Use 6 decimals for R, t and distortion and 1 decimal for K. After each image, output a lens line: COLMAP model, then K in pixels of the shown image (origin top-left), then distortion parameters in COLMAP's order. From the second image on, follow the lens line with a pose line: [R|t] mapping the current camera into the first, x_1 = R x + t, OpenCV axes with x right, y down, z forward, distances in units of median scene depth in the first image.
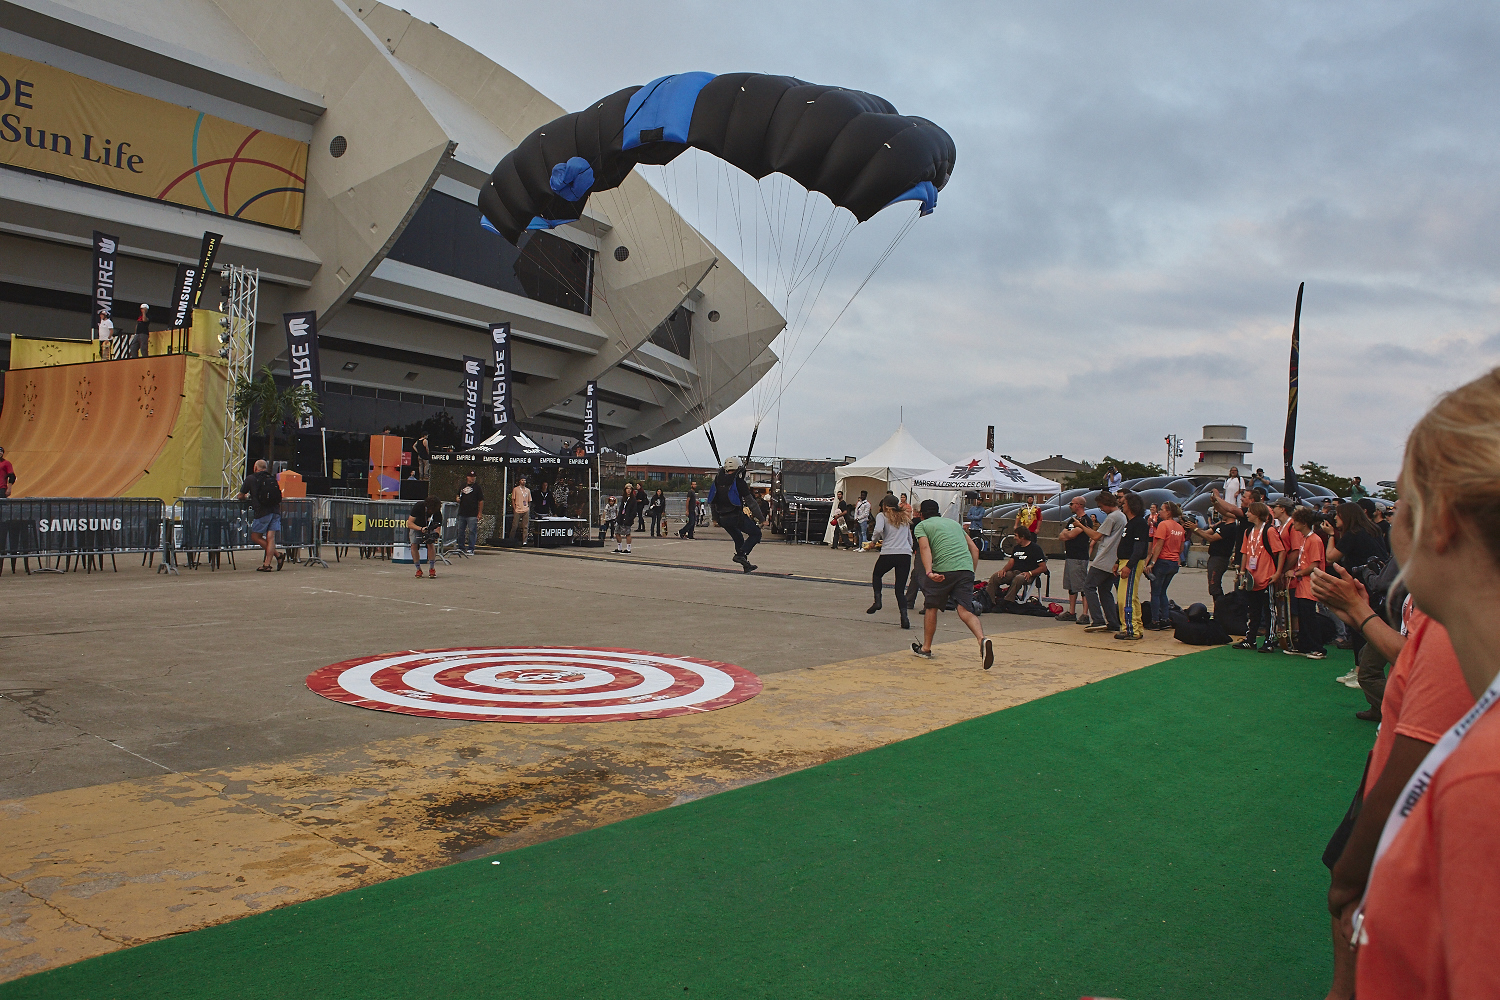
lens RADIAL K [[1188.5, 0, 735.5], [0, 1188.5, 499.6], [0, 0, 1]] dist [-0.104914, 0.129337]
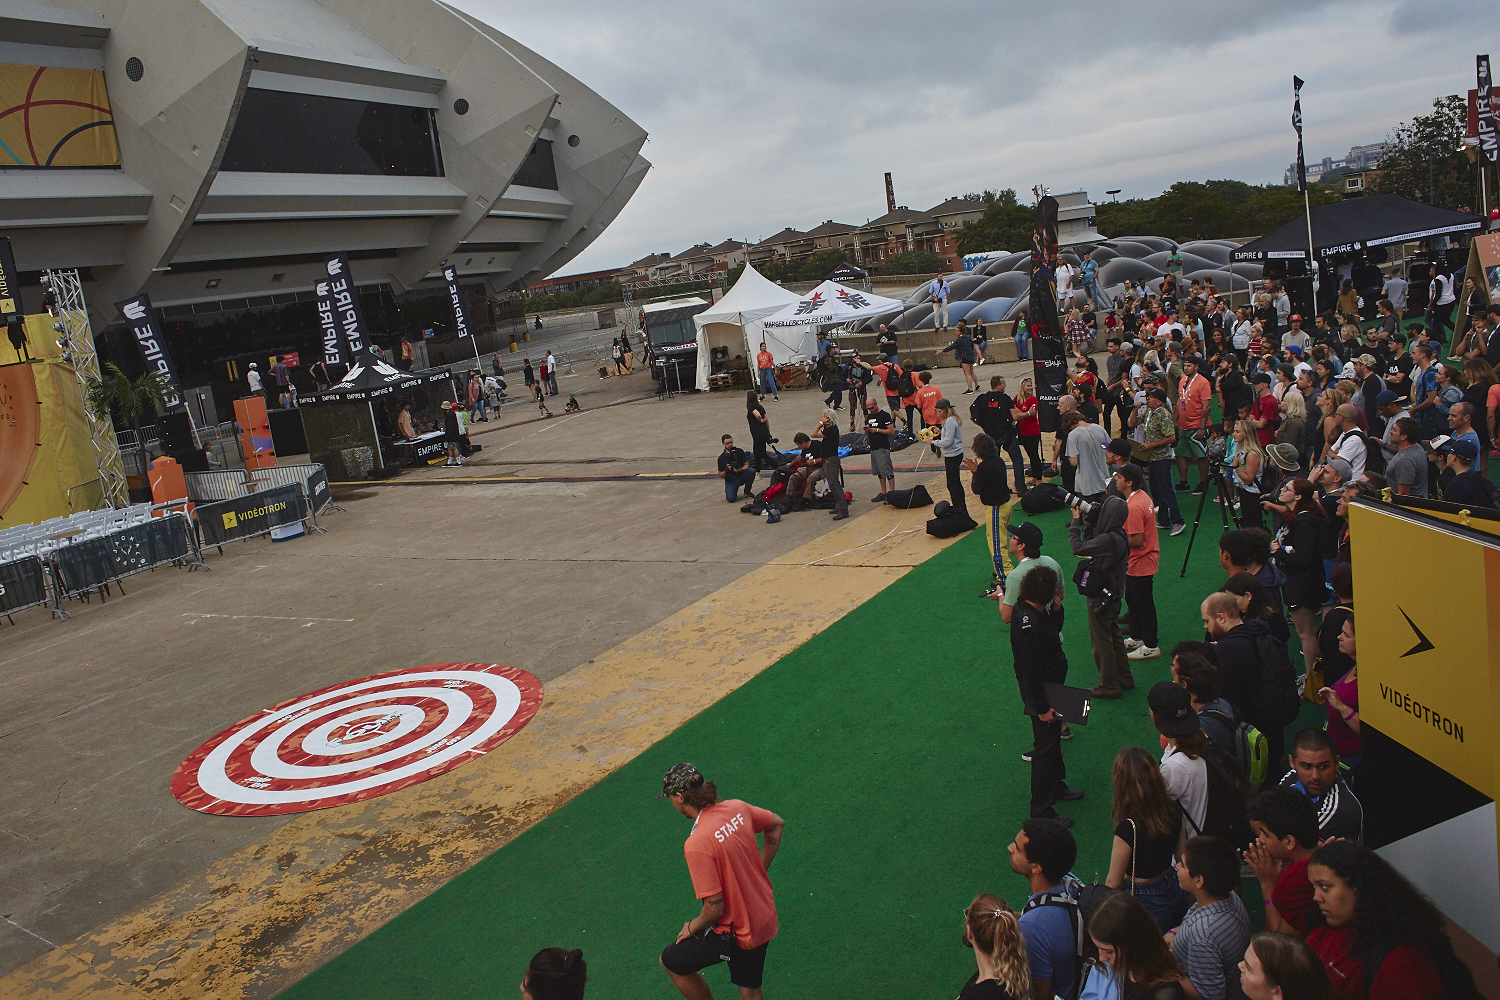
lens RADIAL K [[1188.5, 0, 748.9], [0, 1188.5, 497.8], [0, 0, 1]] dist [-0.104914, 0.129337]
pose [[0.980223, -0.194192, 0.038103, 0.077580], [0.183380, 0.963712, 0.193986, -0.083643], [-0.074391, -0.183162, 0.980264, -0.062476]]
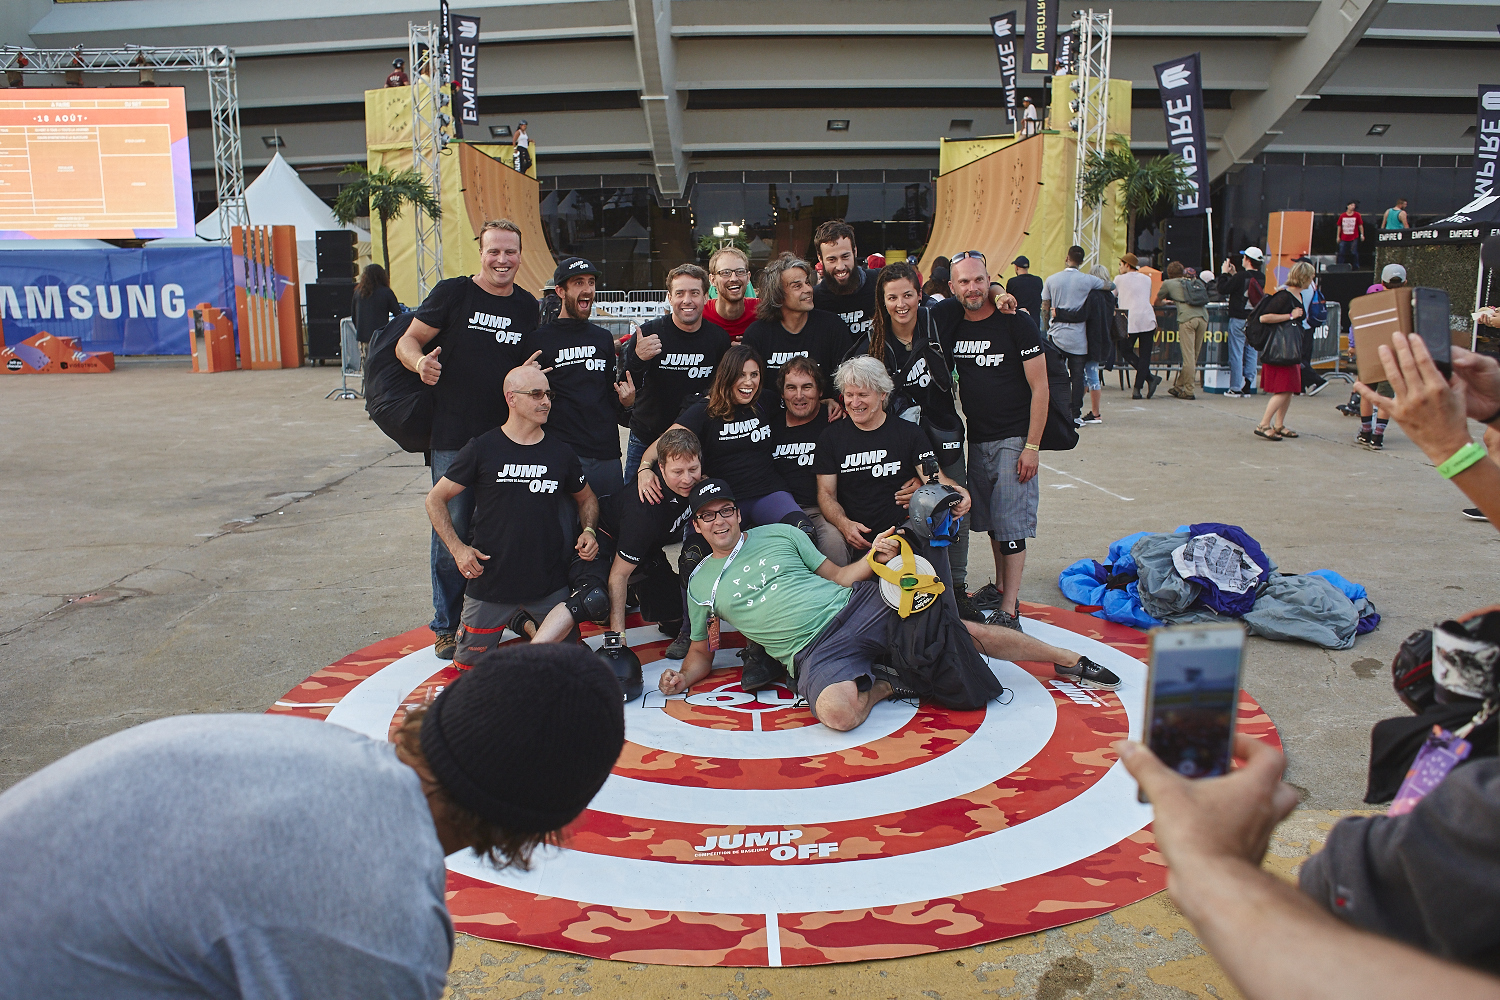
lens RADIAL K [[1188.5, 0, 744.9], [0, 1188.5, 503.4], [0, 0, 1]] dist [-0.104914, 0.129337]
pose [[0.633880, 0.095058, -0.767568, 0.061706], [0.036782, 0.987591, 0.152681, 0.002259], [0.772557, -0.125014, 0.622517, 0.247202]]
